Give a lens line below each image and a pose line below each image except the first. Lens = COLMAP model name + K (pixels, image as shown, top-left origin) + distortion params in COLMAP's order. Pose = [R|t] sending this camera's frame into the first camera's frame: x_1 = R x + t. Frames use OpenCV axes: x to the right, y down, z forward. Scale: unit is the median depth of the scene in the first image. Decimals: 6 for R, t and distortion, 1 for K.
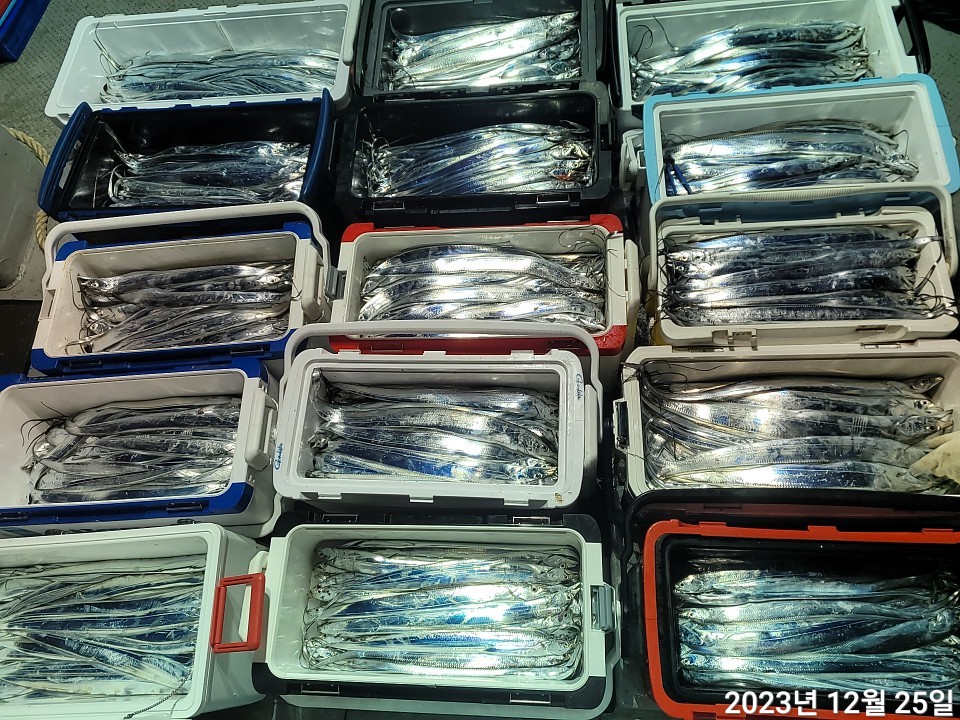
lens RADIAL K [[717.9, 0, 477.2], [0, 717.9, 355.4], [0, 0, 1]] dist [0.061315, -0.044347]
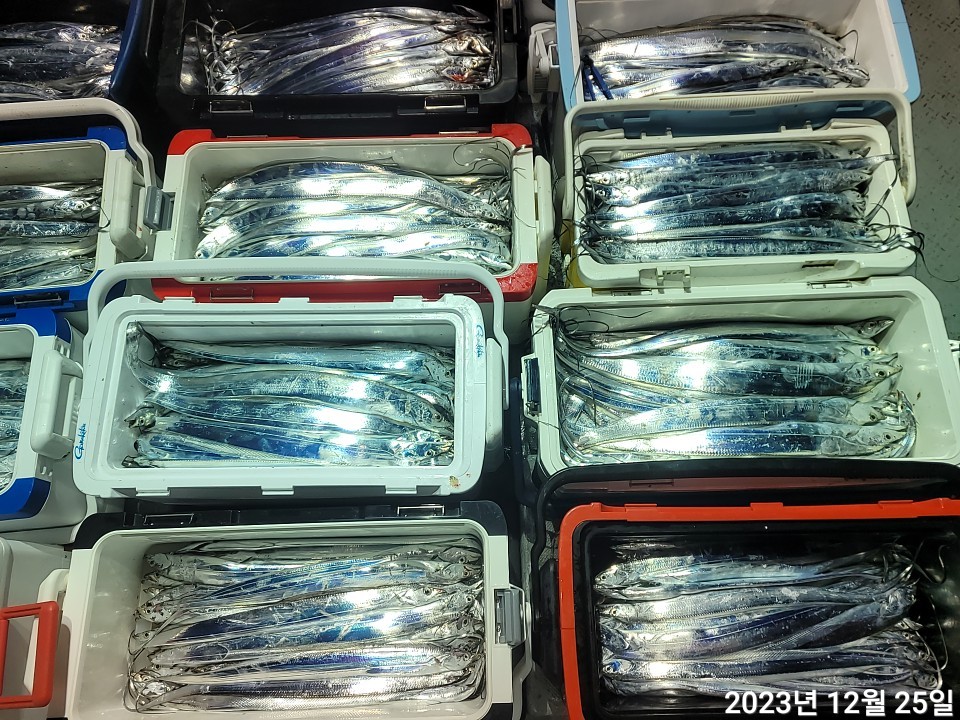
lens RADIAL K [[717.9, 0, 489.6], [0, 717.9, 358.5], [0, 0, 1]] dist [0.061315, -0.044347]
pose [[0.990947, -0.023441, 0.132193, 0.043356], [0.012516, 0.996481, 0.082880, -0.002623], [-0.133670, -0.080475, 0.987753, 0.192713]]
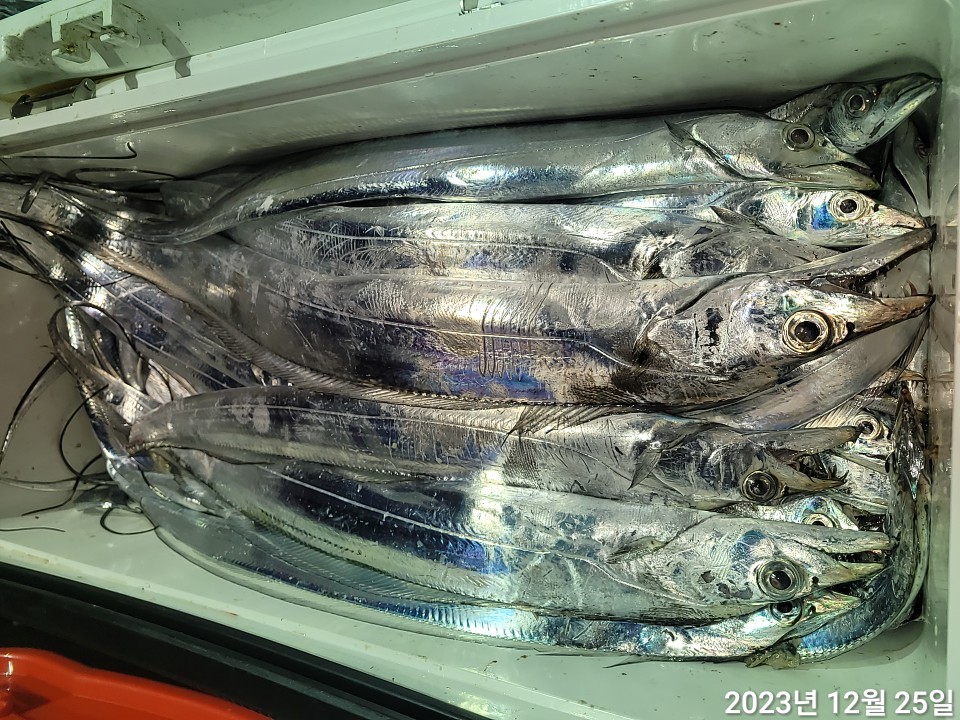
lens RADIAL K [[719.4, 0, 491.9], [0, 719.4, 338.2], [0, 0, 1]] dist [0.057706, -0.038767]
pose [[0.924555, -0.019754, -0.380537, 0.565453], [0.185187, 0.896082, 0.403415, -0.007392], [0.333023, -0.443449, 0.832135, 0.726571]]
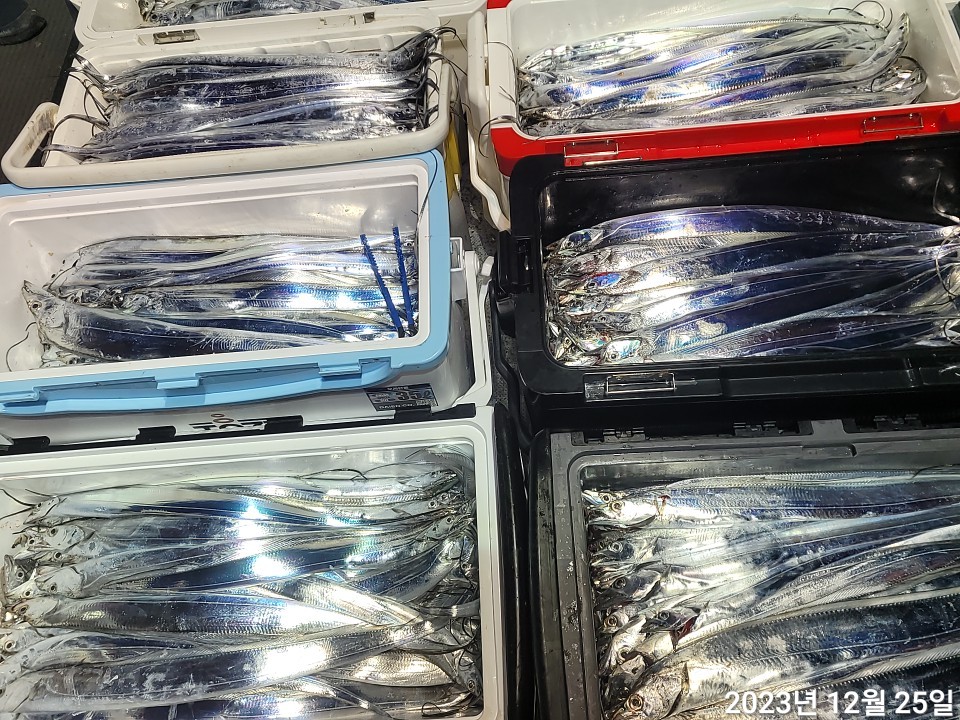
lens RADIAL K [[719.4, 0, 485.1], [0, 719.4, 359.1], [0, 0, 1]] dist [0.057706, -0.038767]
pose [[-0.974387, 0.152672, 0.165107, 0.136932], [0.023195, -0.662063, 0.749089, -0.763819], [0.223676, 0.733733, 0.641564, 0.755887]]
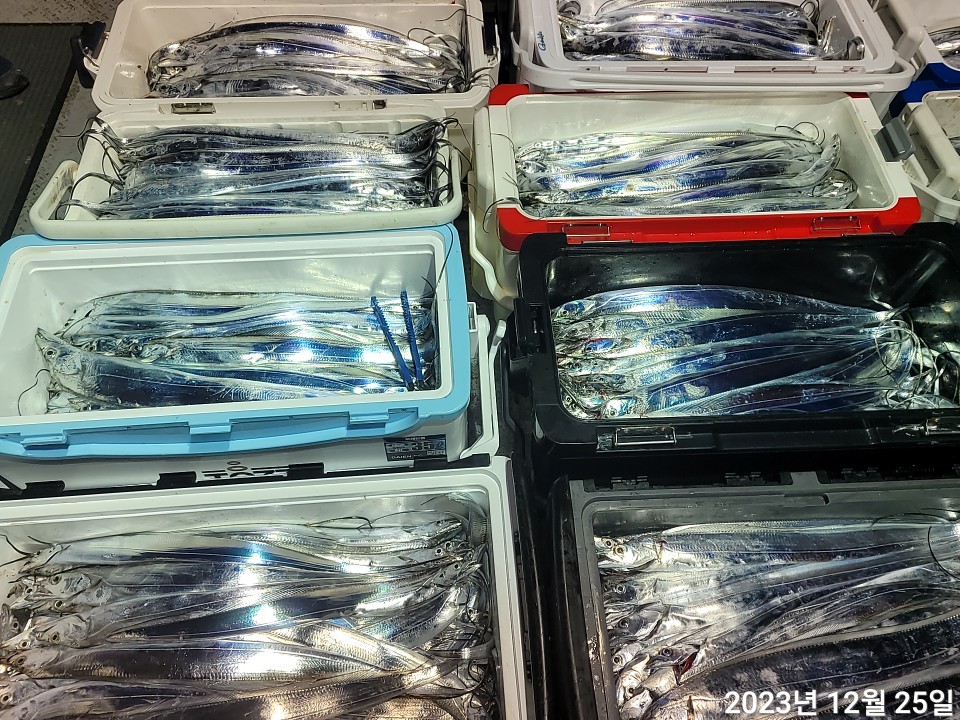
lens RADIAL K [[717.9, 0, 484.1], [0, 717.9, 353.7], [0, 0, 1]] dist [0.061315, -0.044347]
pose [[-0.989920, 0.136897, 0.036302, 0.210177], [-0.049888, -0.576932, 0.815267, -0.809855], [0.132551, 0.805238, 0.577946, 0.722505]]
